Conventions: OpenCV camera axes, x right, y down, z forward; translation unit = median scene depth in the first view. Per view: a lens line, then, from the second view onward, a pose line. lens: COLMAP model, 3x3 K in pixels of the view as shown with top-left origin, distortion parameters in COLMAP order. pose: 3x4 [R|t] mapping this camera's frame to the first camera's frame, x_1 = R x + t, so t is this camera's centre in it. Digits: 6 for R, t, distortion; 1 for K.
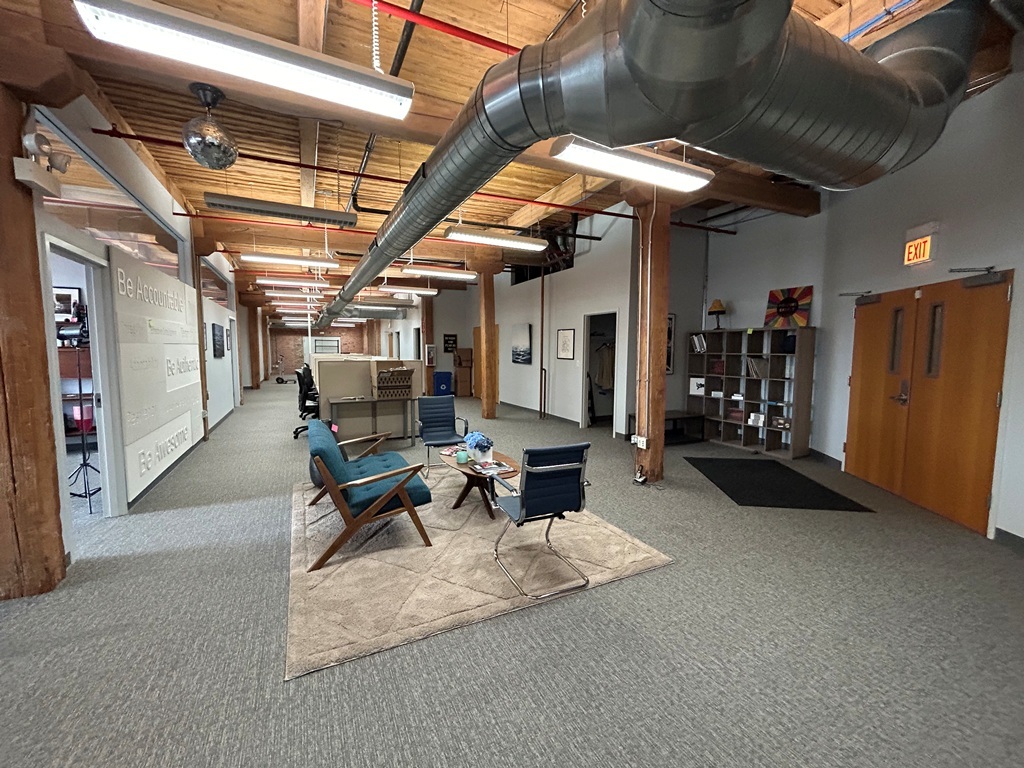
lens RADIAL K [[416.1, 0, 509.3], [0, 416.1, 382.3], [0, 0, 1]] dist [-0.000448, -0.000054]
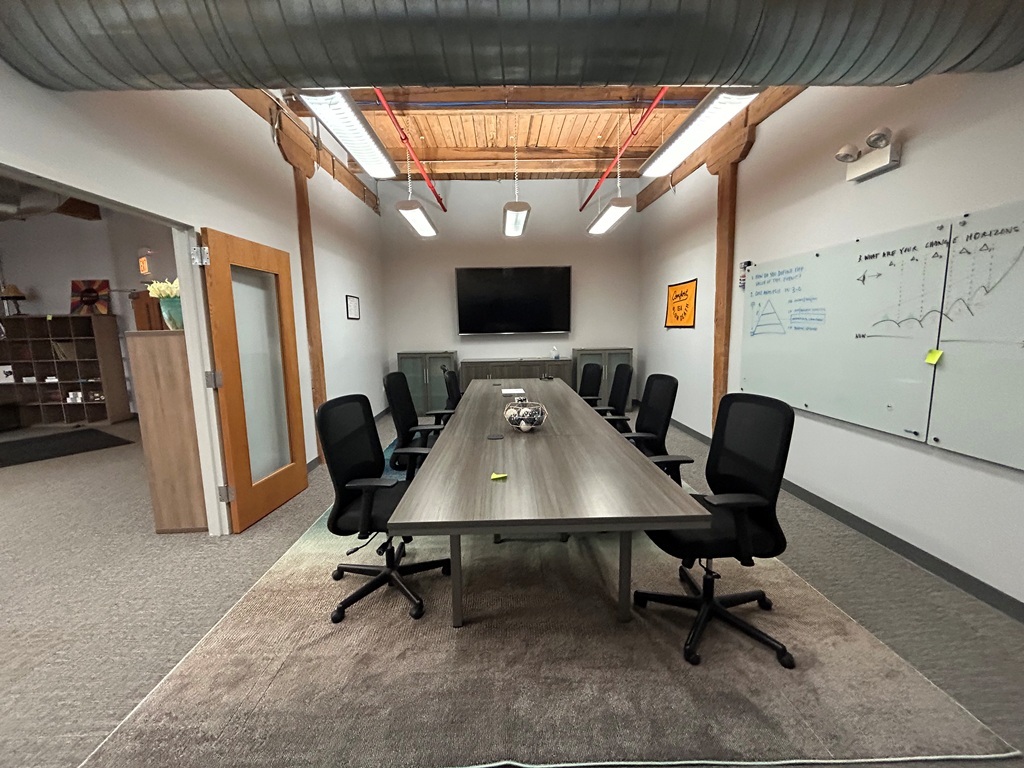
lens RADIAL K [[416.1, 0, 511.7], [0, 416.1, 381.9], [0, 0, 1]] dist [-0.000448, -0.000054]
pose [[0.417571, -0.140696, 0.897686, 0.086247], [0.094857, 0.989291, 0.110930, 0.035658], [-0.903680, 0.038831, 0.426445, -0.530421]]
